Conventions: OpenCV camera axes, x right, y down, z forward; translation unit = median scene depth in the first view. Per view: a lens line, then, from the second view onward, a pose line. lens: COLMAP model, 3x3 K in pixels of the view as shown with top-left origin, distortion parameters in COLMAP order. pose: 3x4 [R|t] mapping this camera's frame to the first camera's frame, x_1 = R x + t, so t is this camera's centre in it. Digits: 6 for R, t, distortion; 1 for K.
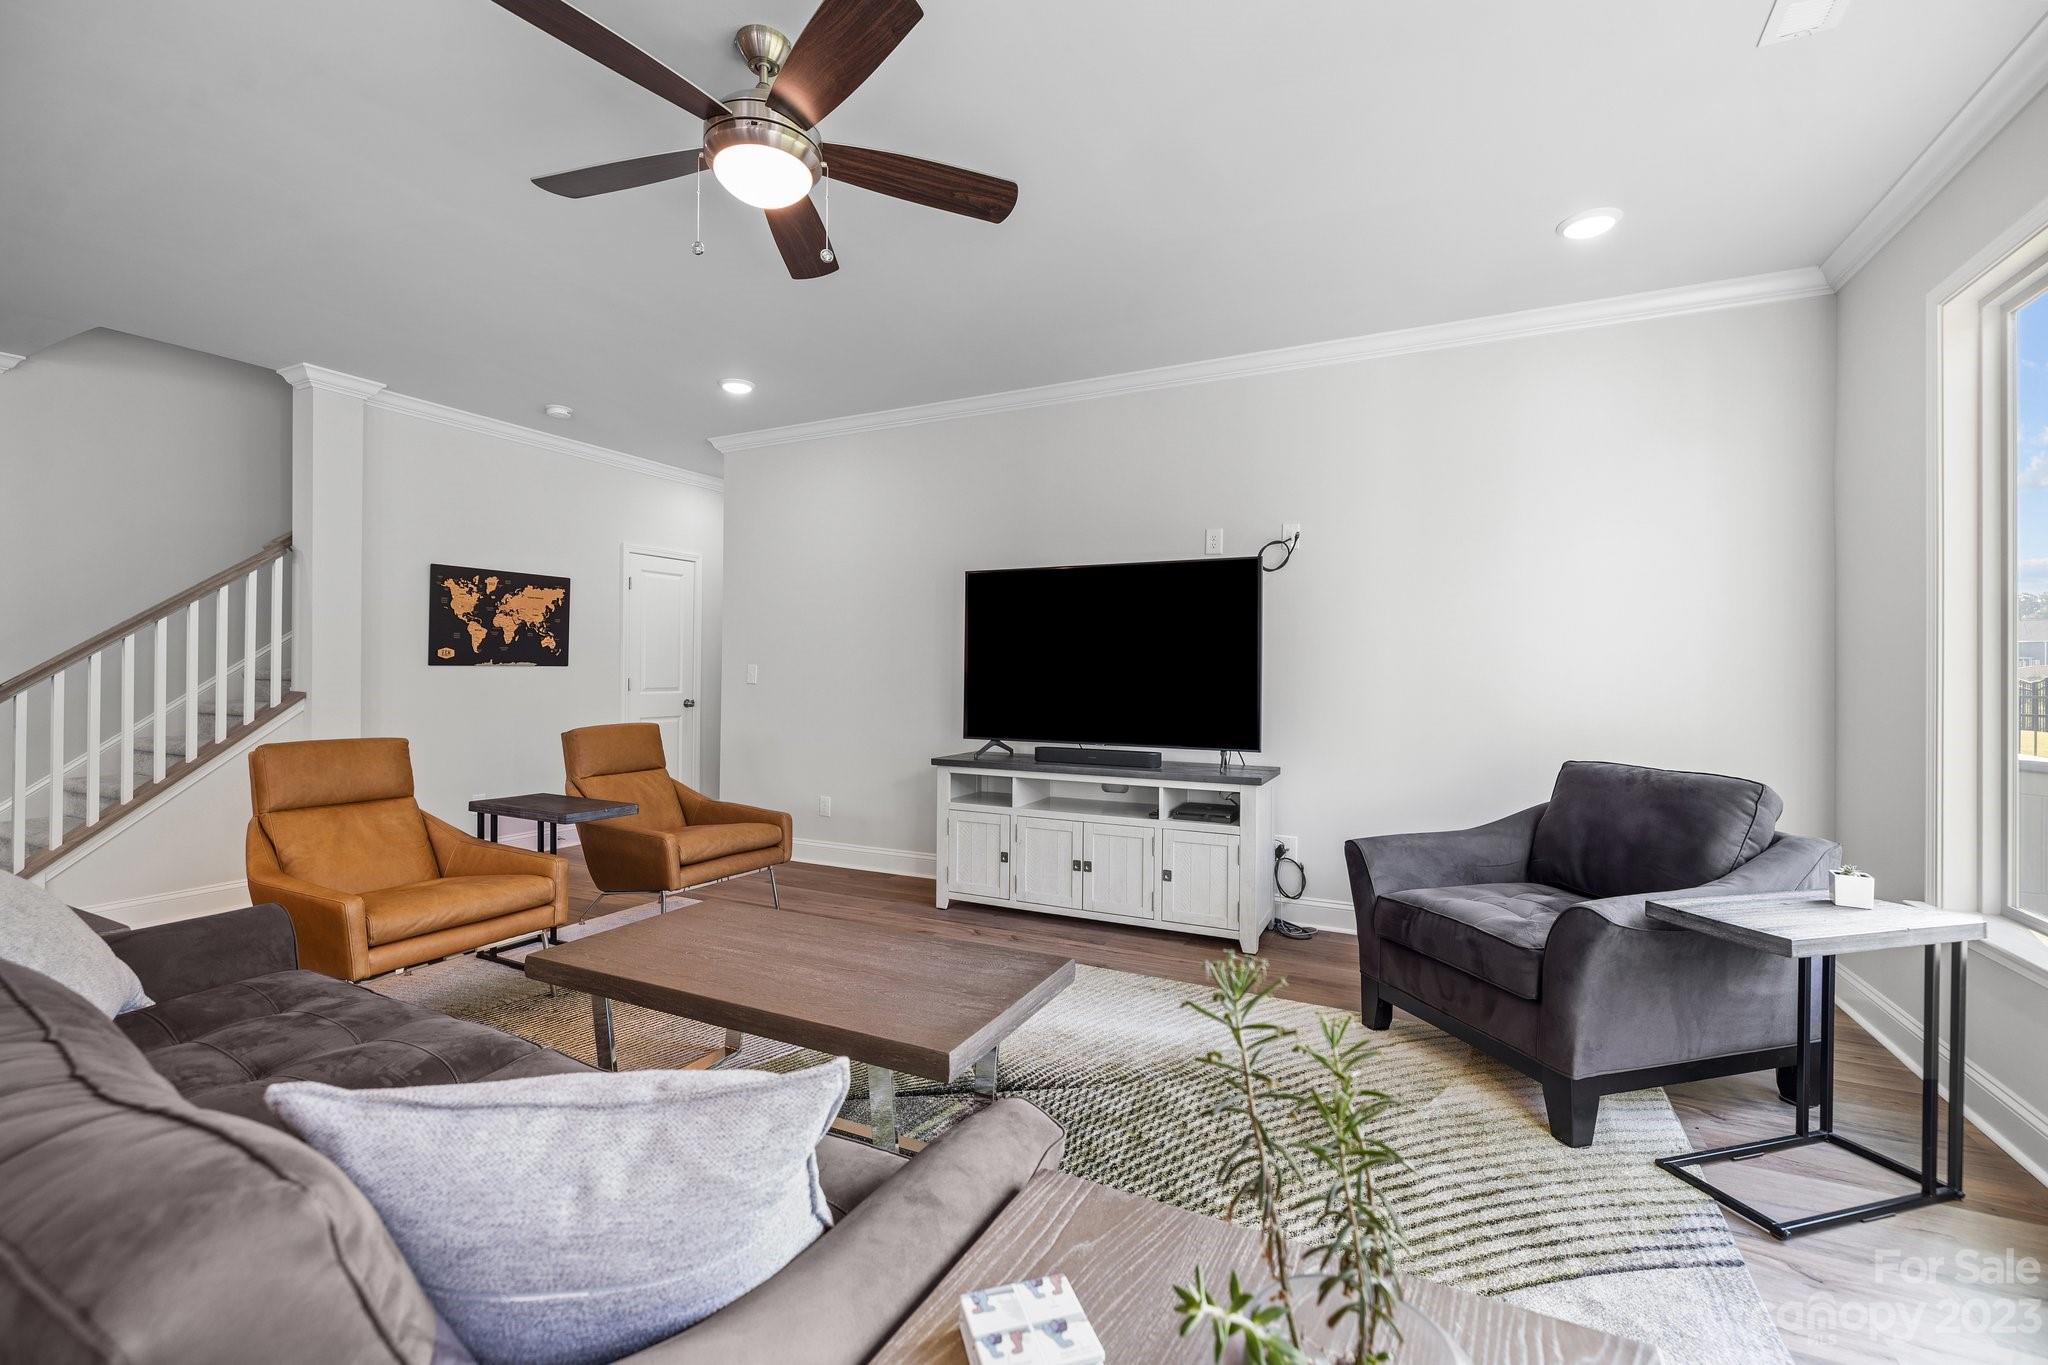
lens RADIAL K [[863.4, 0, 1027.8], [0, 863.4, 666.4], [0, 0, 1]] dist [0.000770, -0.000116]
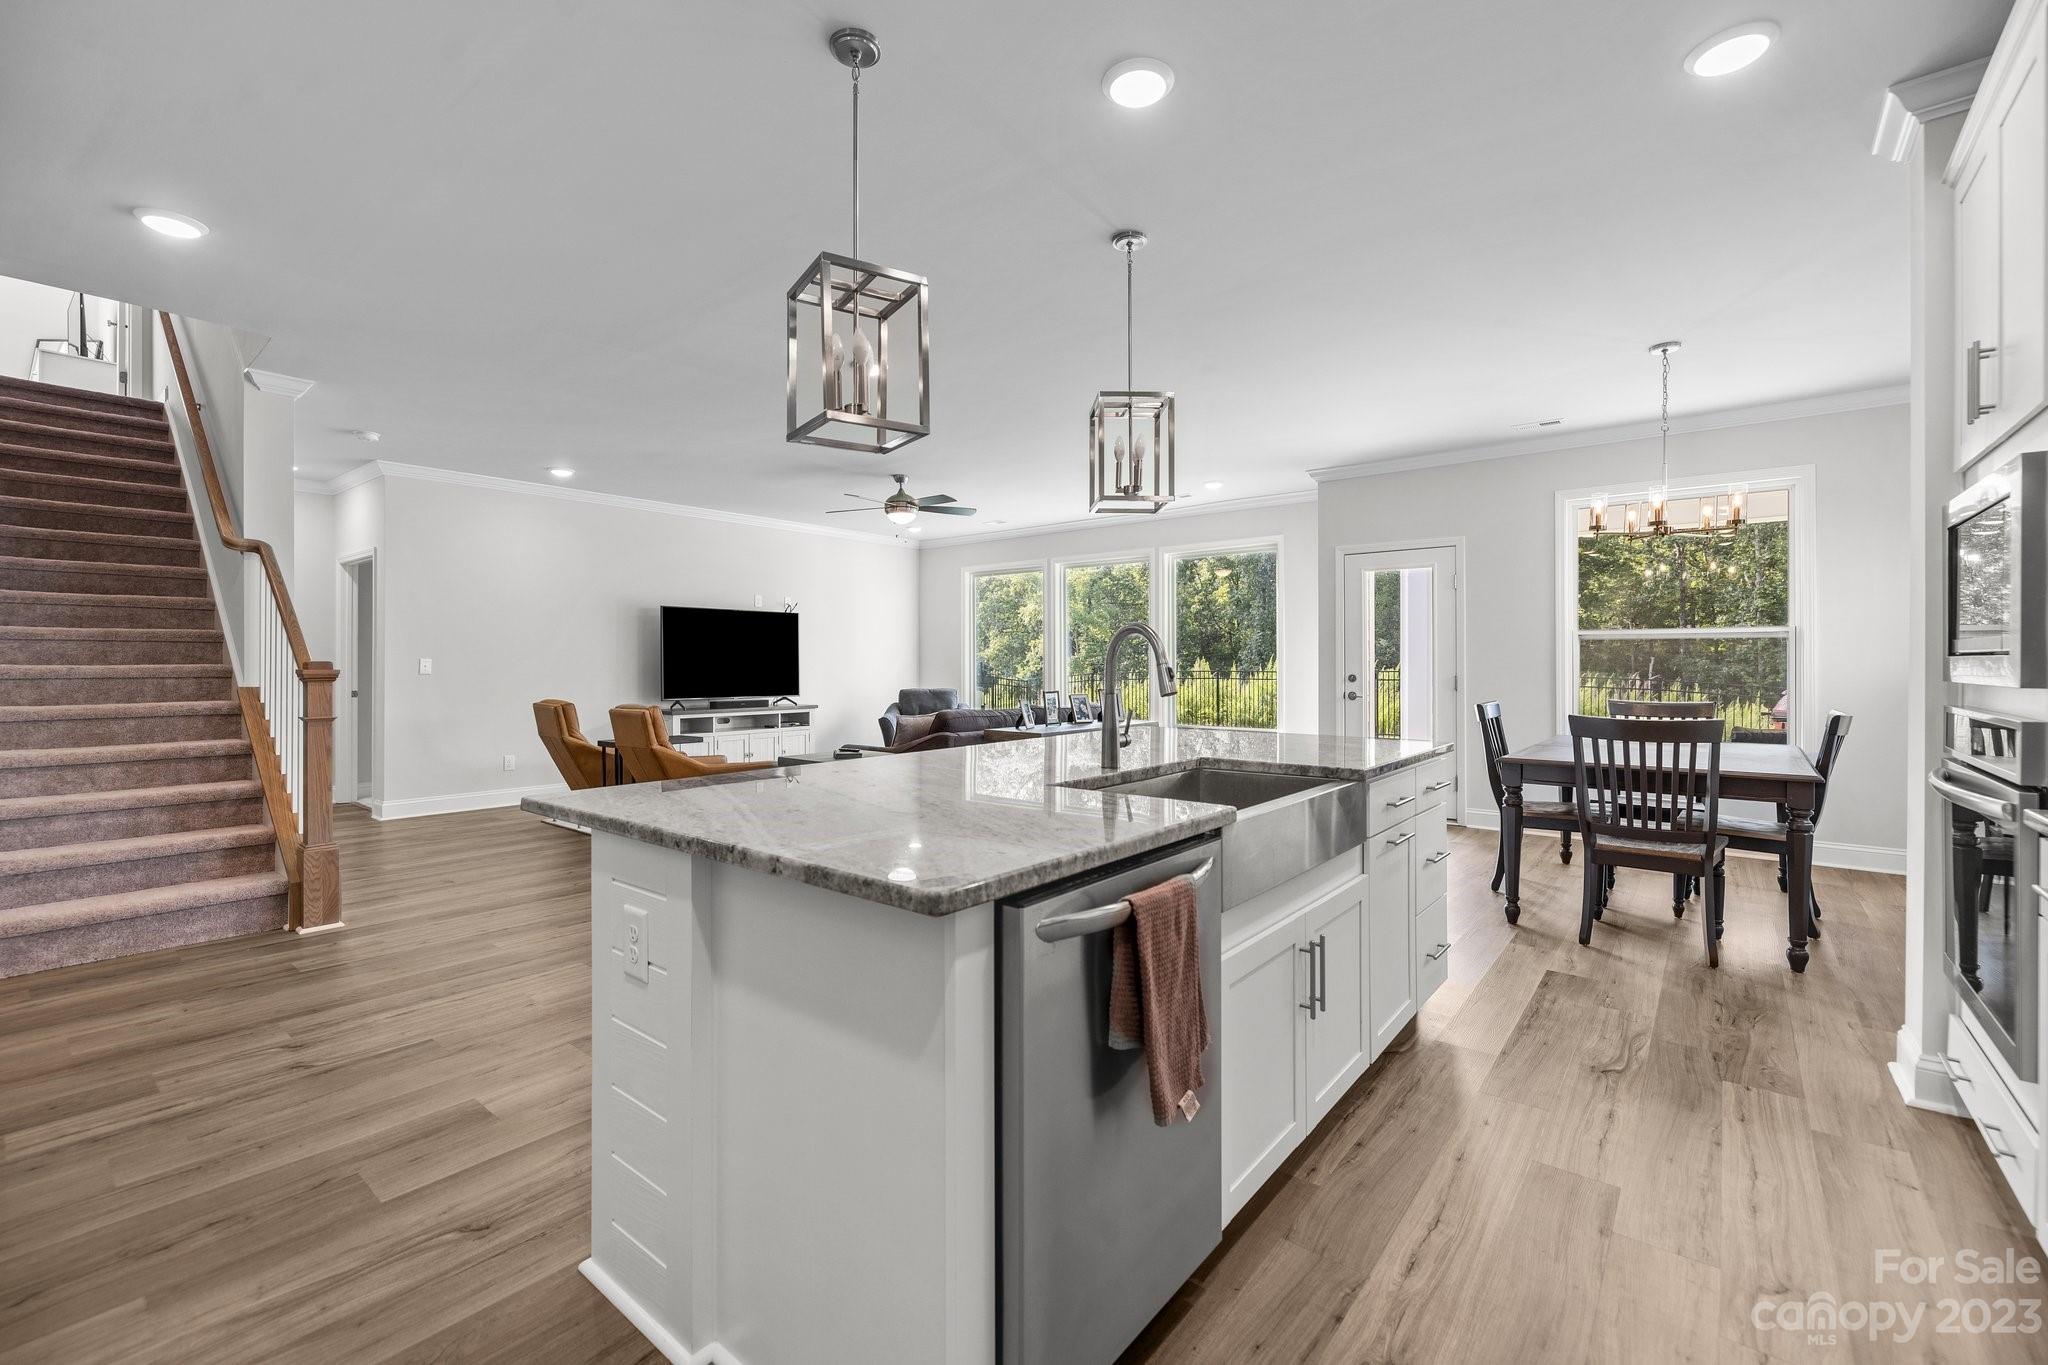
lens RADIAL K [[863.4, 0, 1027.8], [0, 863.4, 666.4], [0, 0, 1]] dist [0.000770, -0.000116]
pose [[0.208957, -0.010498, 0.977868, -1.859518], [-0.000345, 0.999942, 0.010809, -0.006742], [-0.977925, -0.002596, 0.208942, -0.105905]]
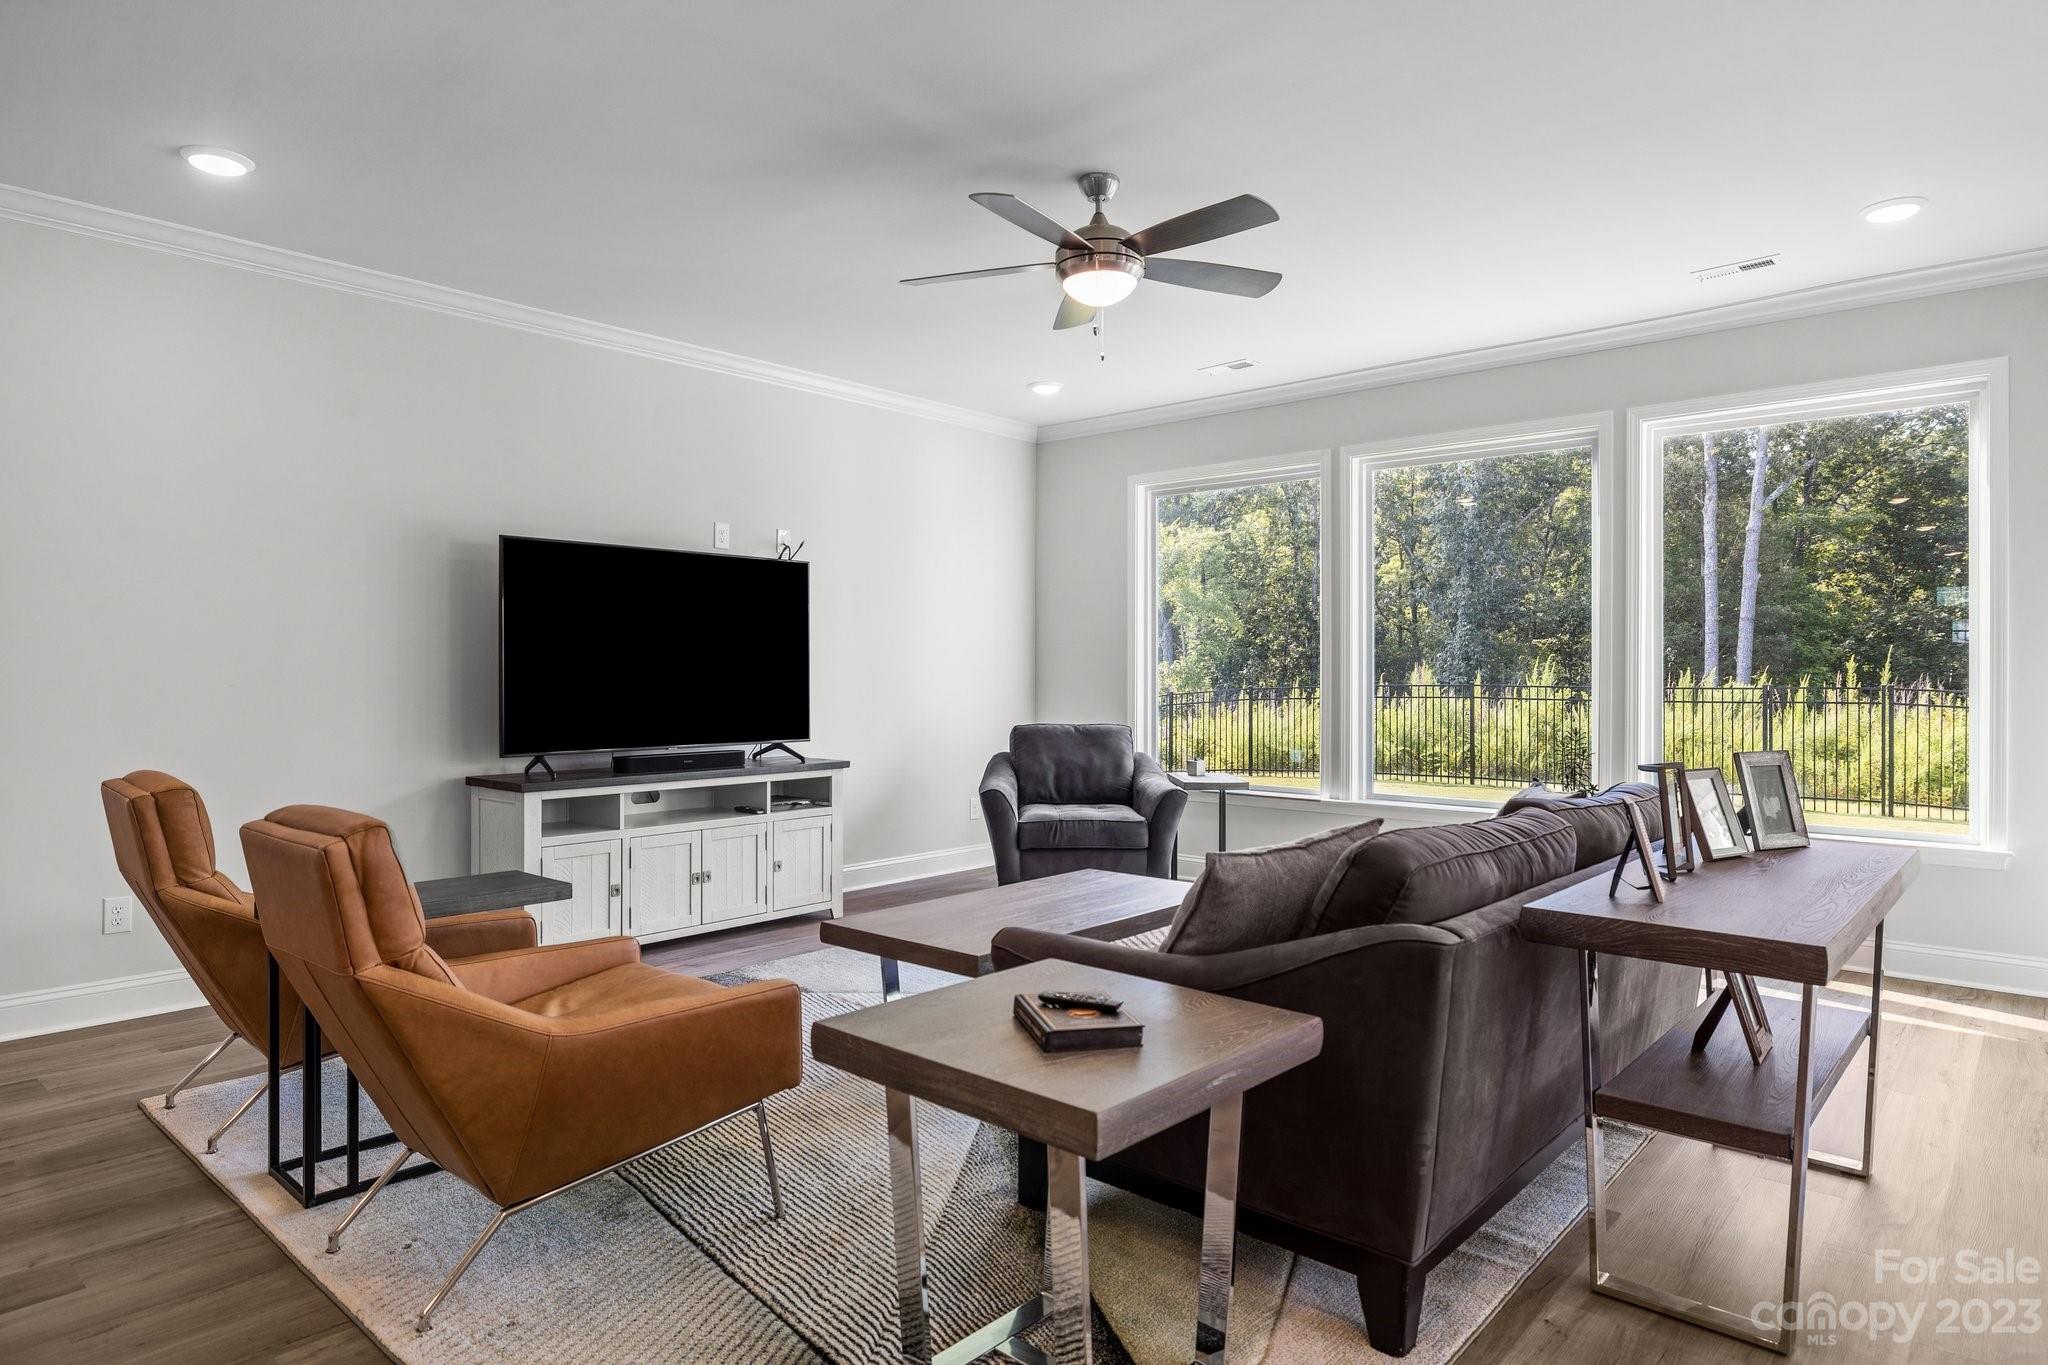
lens RADIAL K [[1197.4, 0, 1024.0], [0, 1197.4, 682.5], [0, 0, 1]] dist [-0.000794, -0.001438]
pose [[0.256584, -0.015774, 0.966393, -1.088582], [-0.004359, 0.999838, 0.017477, -0.002118], [-0.966512, -0.008697, 0.256474, 0.339381]]
